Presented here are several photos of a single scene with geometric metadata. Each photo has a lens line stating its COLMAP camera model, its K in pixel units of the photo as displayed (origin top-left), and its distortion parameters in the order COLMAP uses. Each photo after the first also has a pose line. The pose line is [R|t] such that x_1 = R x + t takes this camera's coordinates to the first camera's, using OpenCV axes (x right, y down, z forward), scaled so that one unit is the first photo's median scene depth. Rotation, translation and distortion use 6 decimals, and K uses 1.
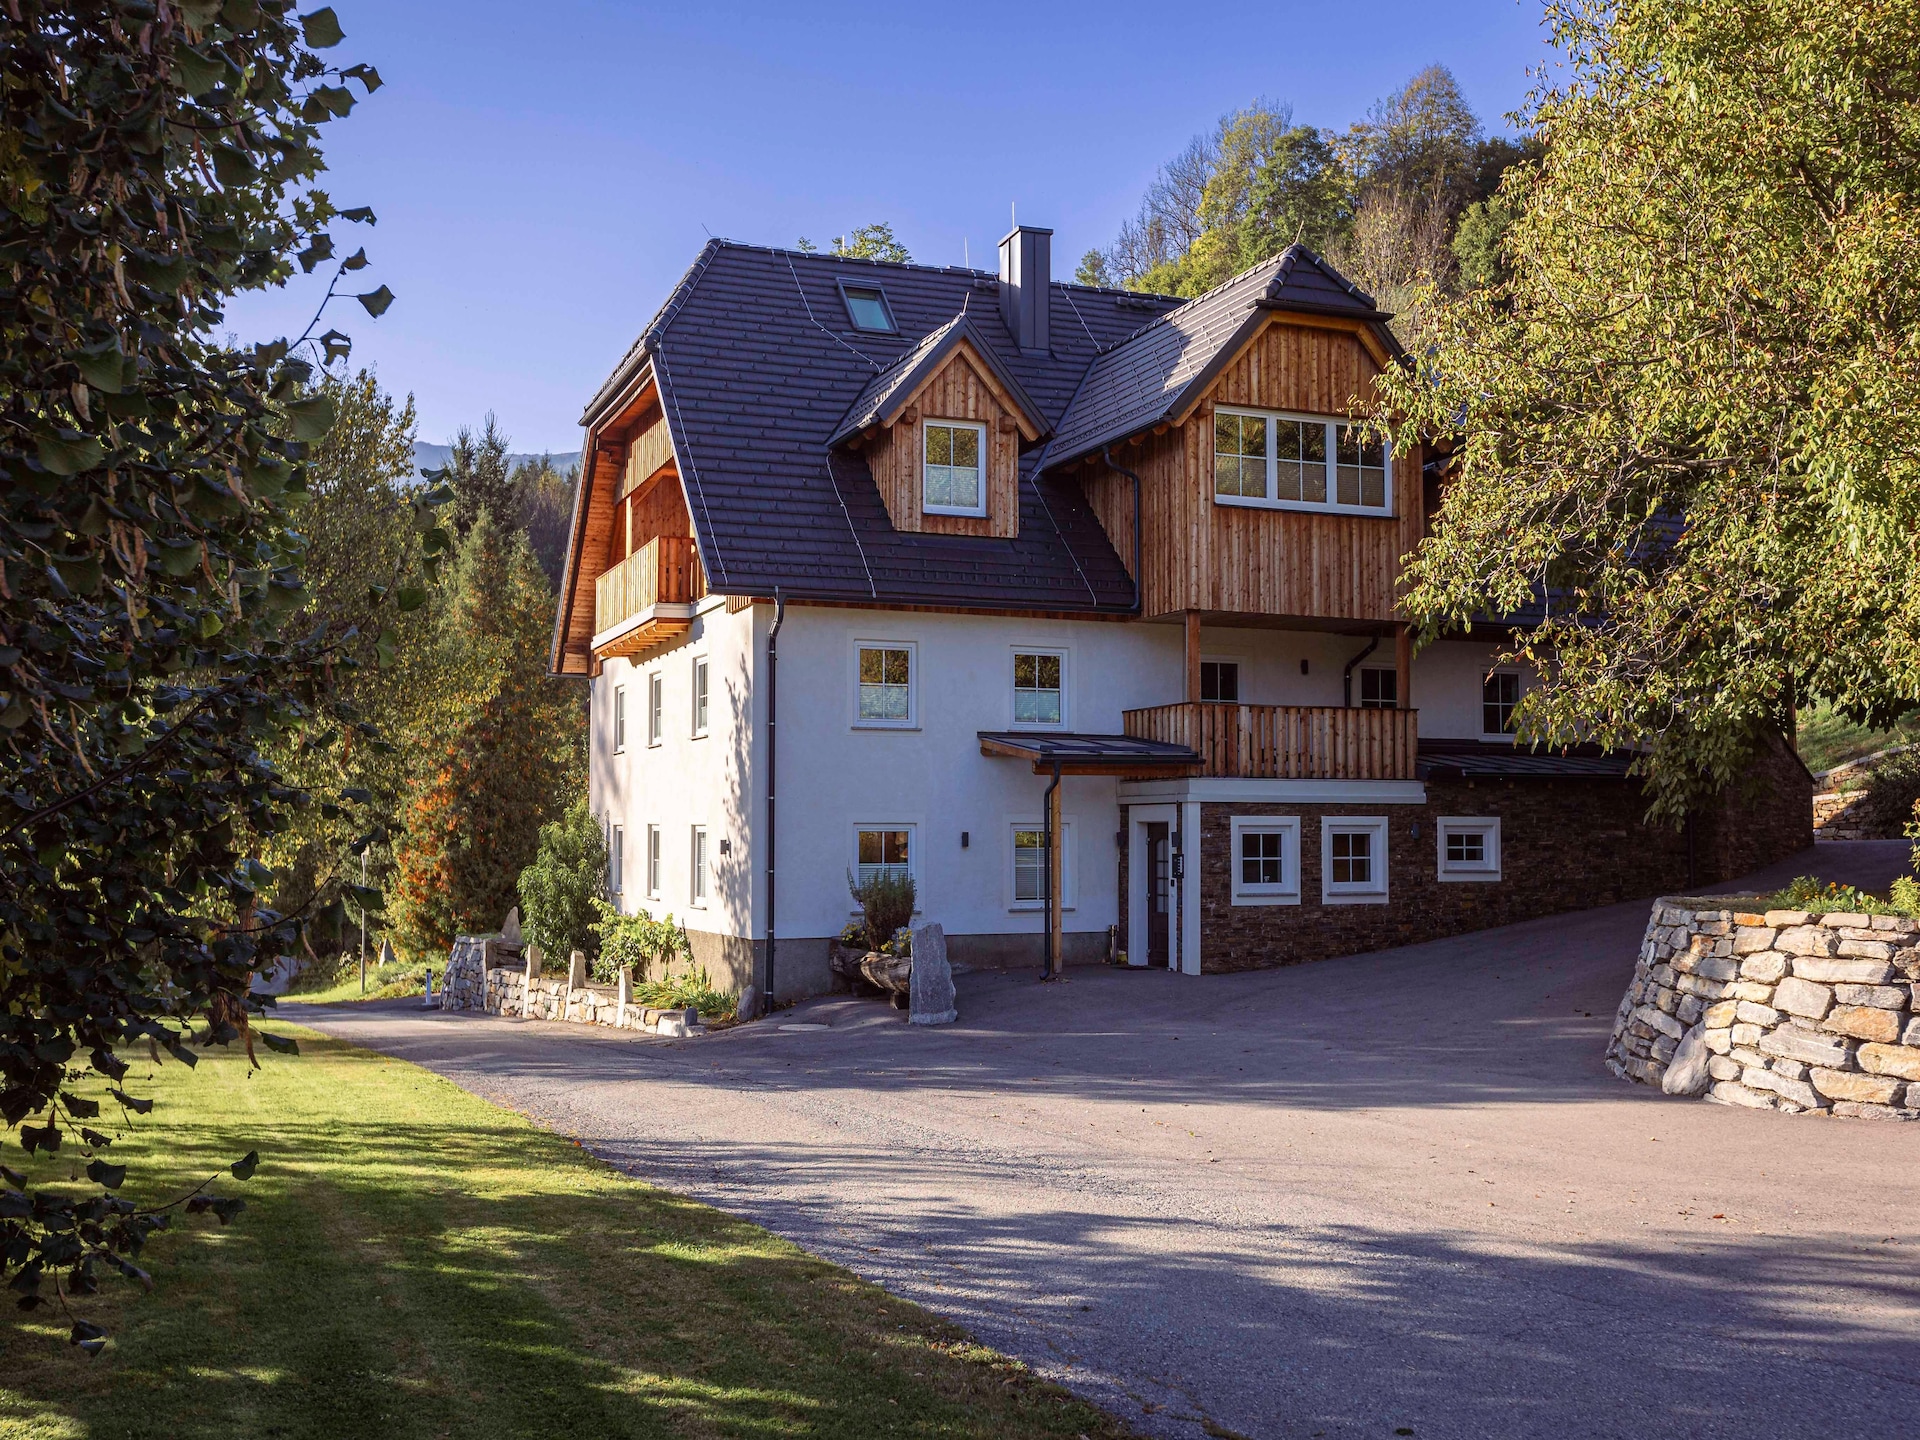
lens RADIAL K [[1838.6, 0, 959.5], [0, 1838.6, 719.2], [0, 0, 1]] dist [-0.010368, -0.003119]
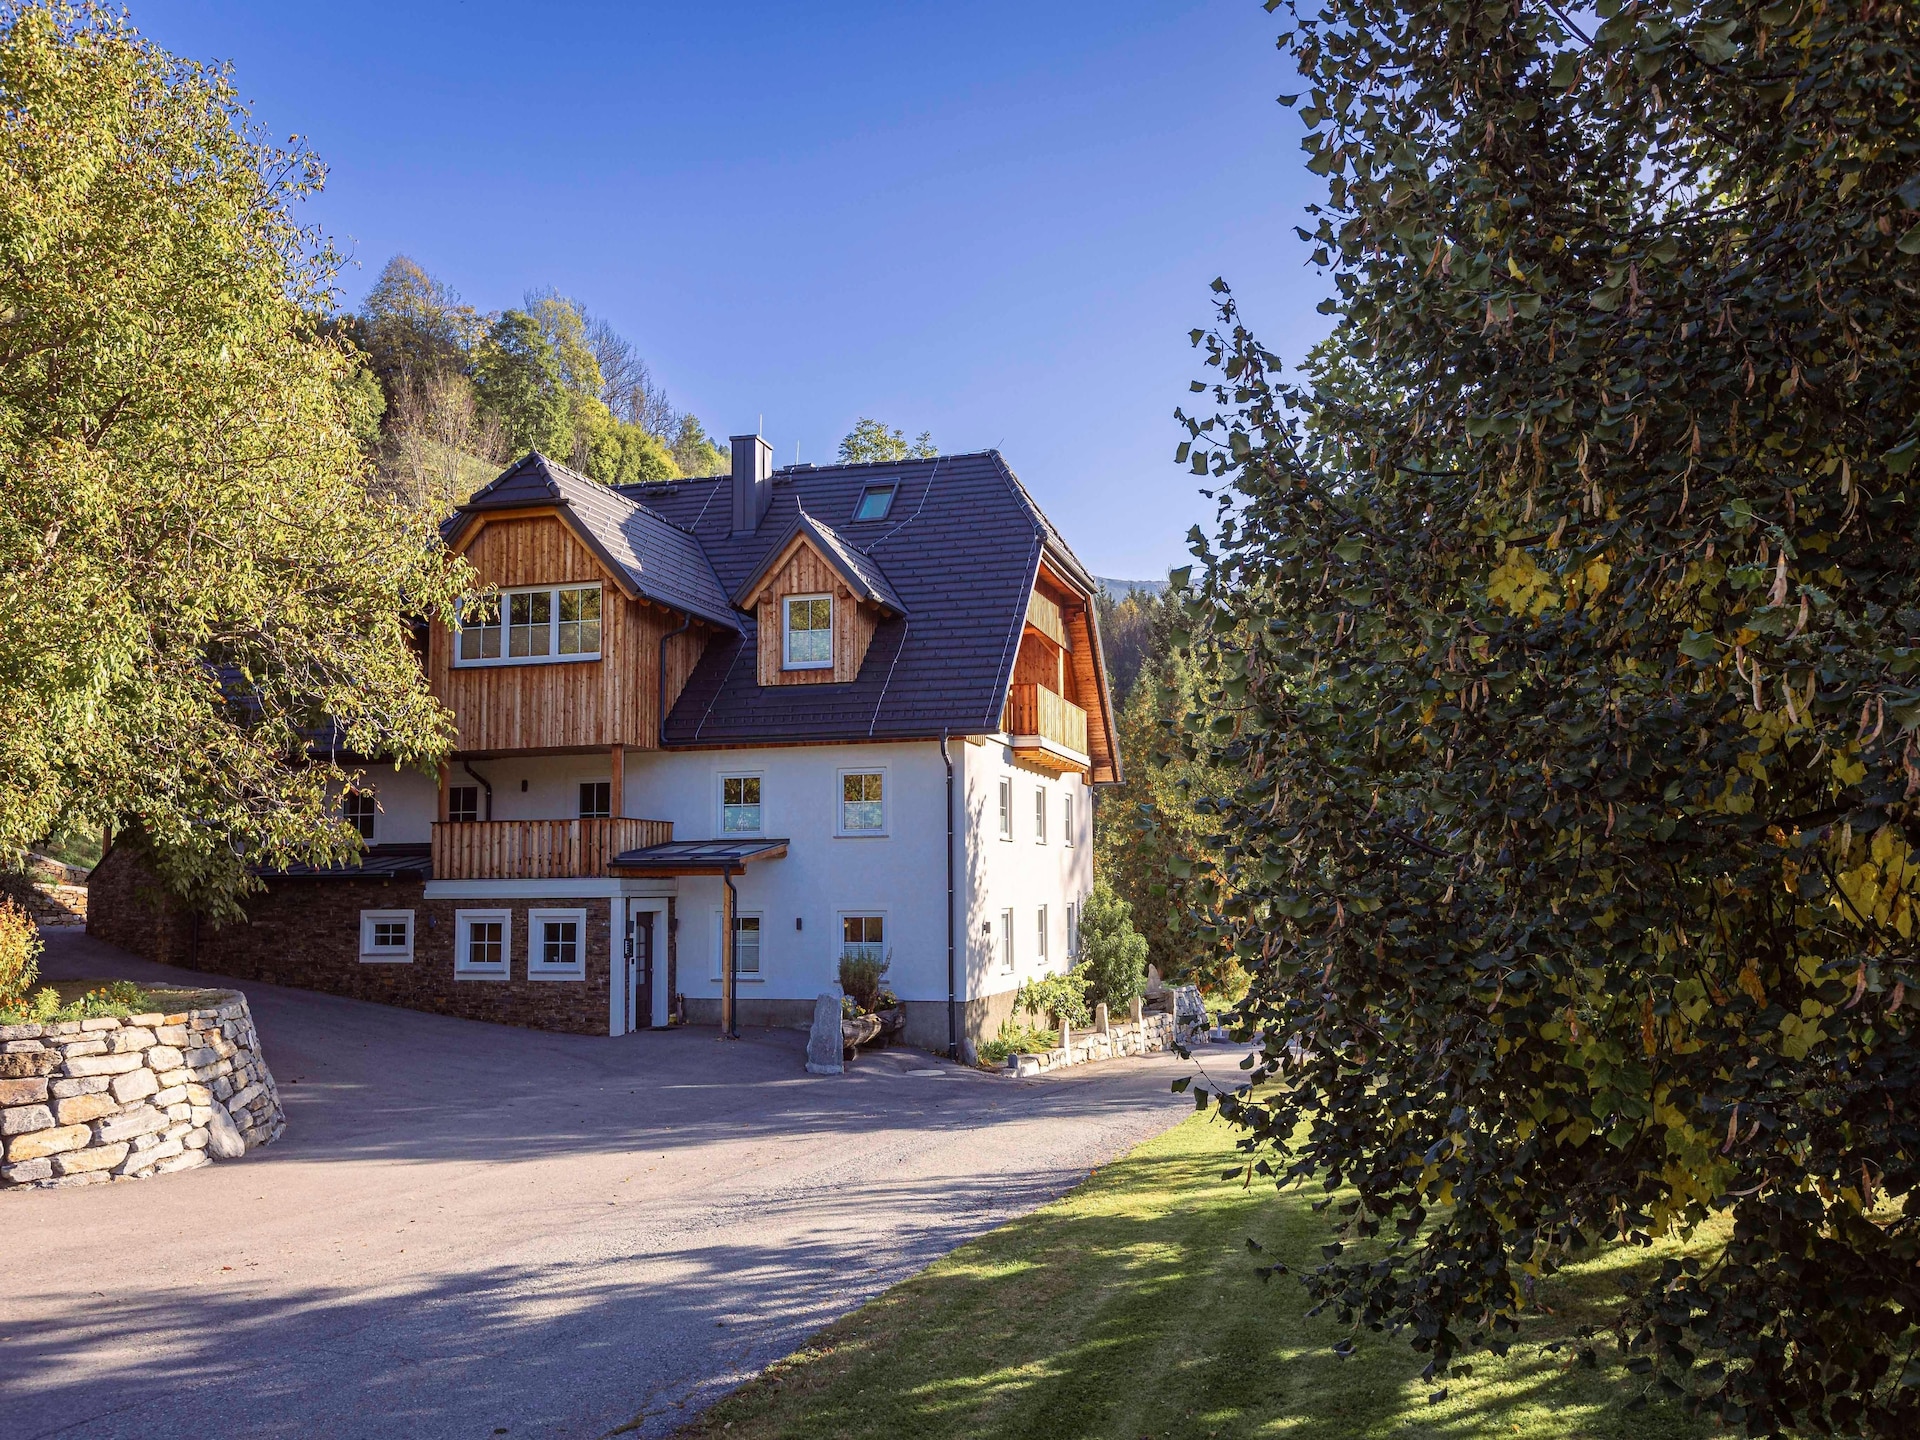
lens RADIAL K [[1503.5, 0, 959.9], [0, 1503.5, 733.9], [0, 0, 1]] dist [0.013311, -0.032425]
pose [[0.798400, -0.066302, -0.598466, 1.032284], [0.044040, 0.997687, -0.051777, 0.000323], [0.600515, 0.014982, 0.799473, 0.356363]]
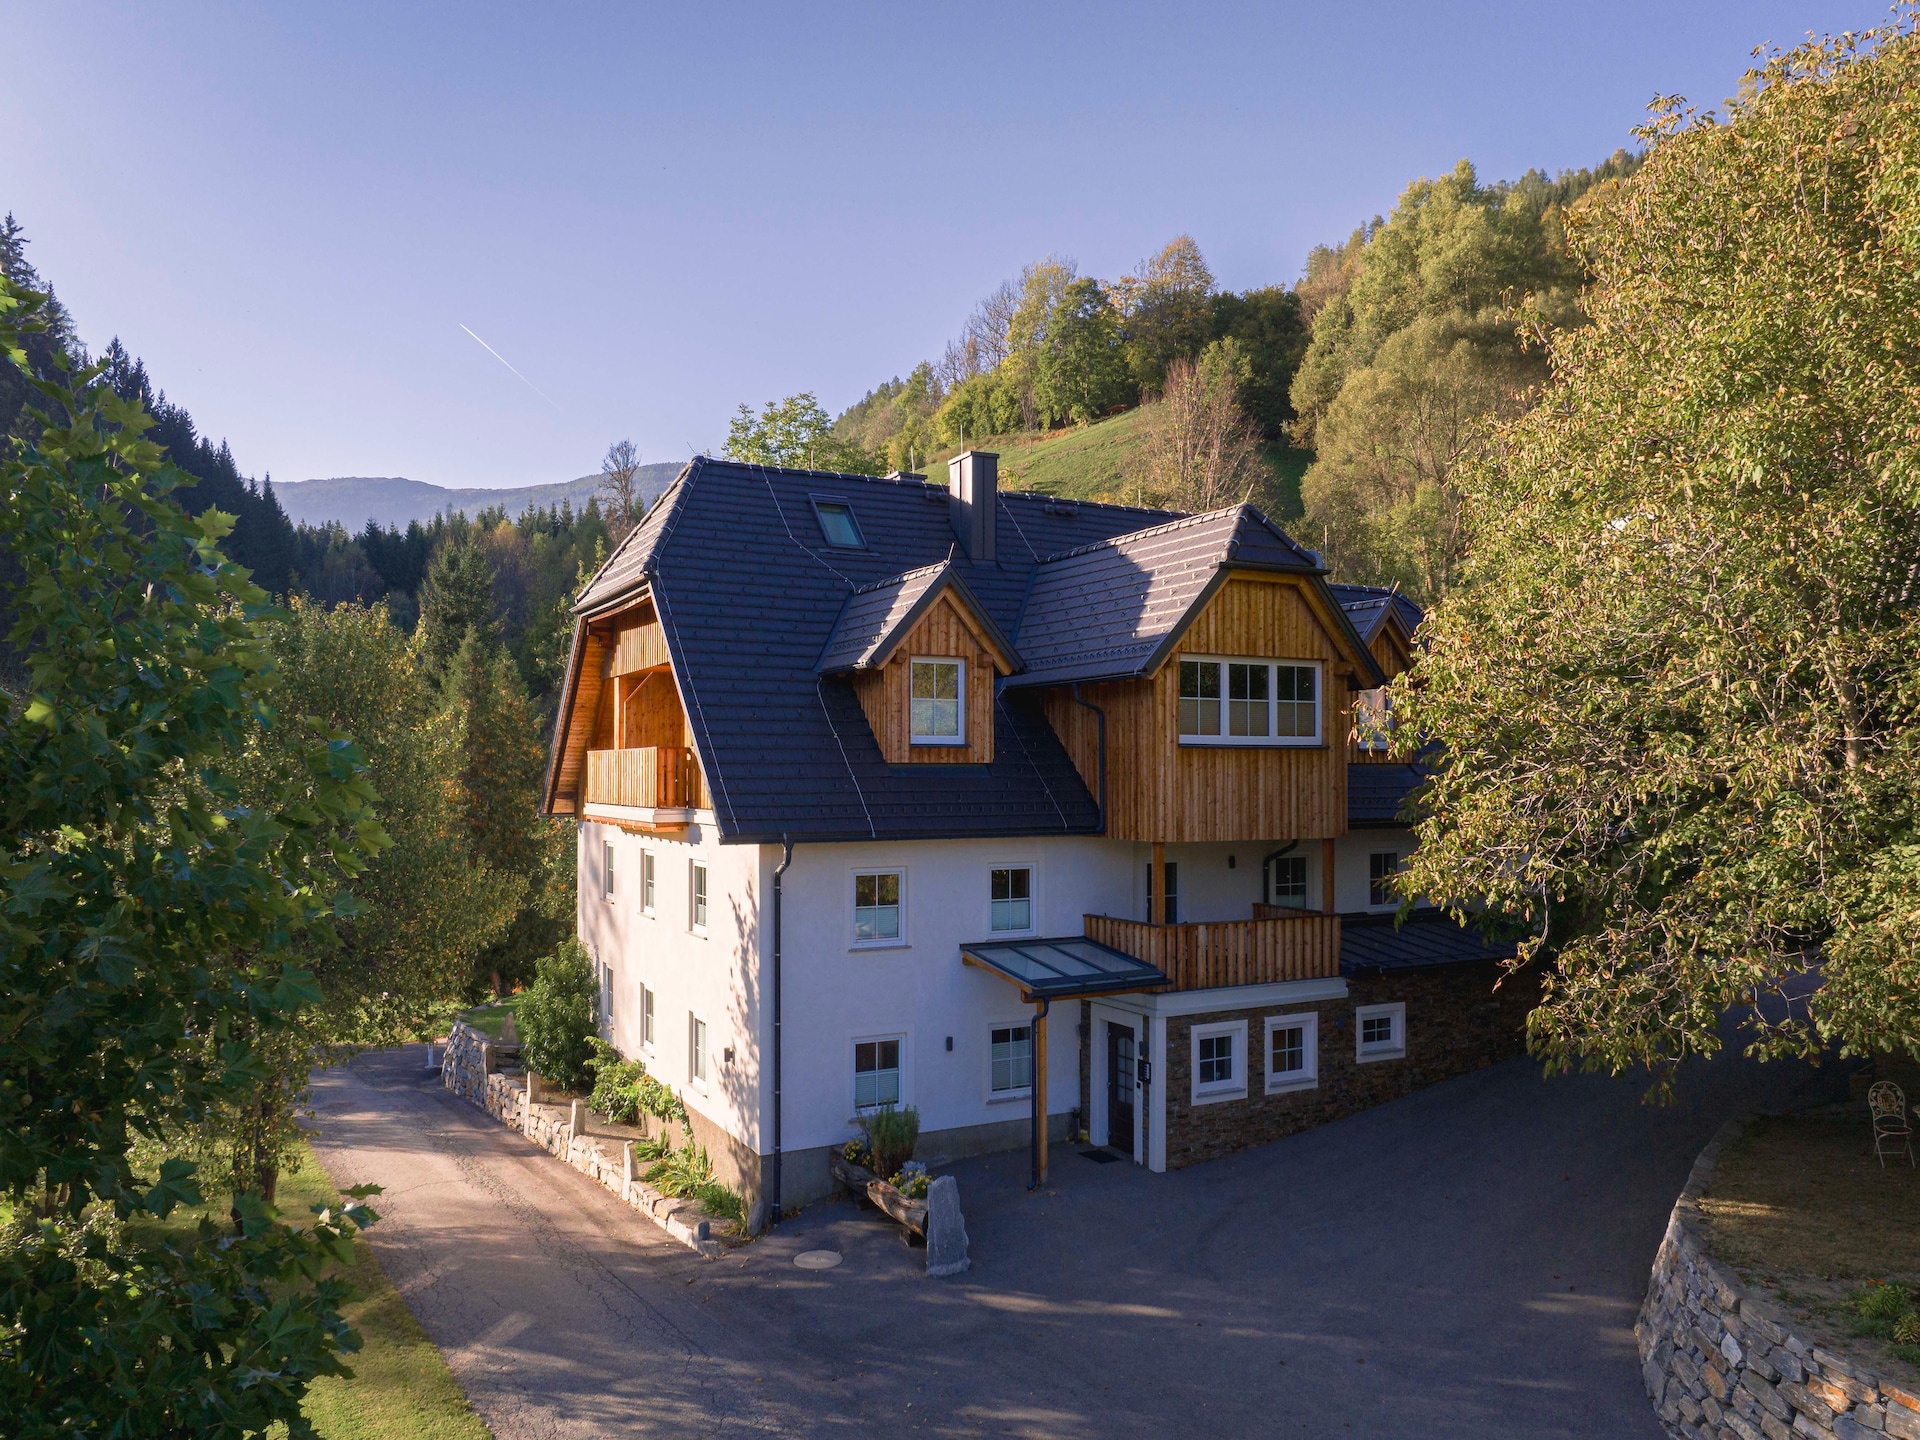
lens RADIAL K [[1354.2, 0, 960.1], [0, 1354.2, 745.7], [0, 0, 1]] dist [-0.036749, 0.008386]
pose [[0.994201, 0.000478, 0.107535, -0.077470], [-0.004304, 0.999366, 0.035354, -0.140970], [-0.107450, -0.035612, 0.993572, 0.199638]]
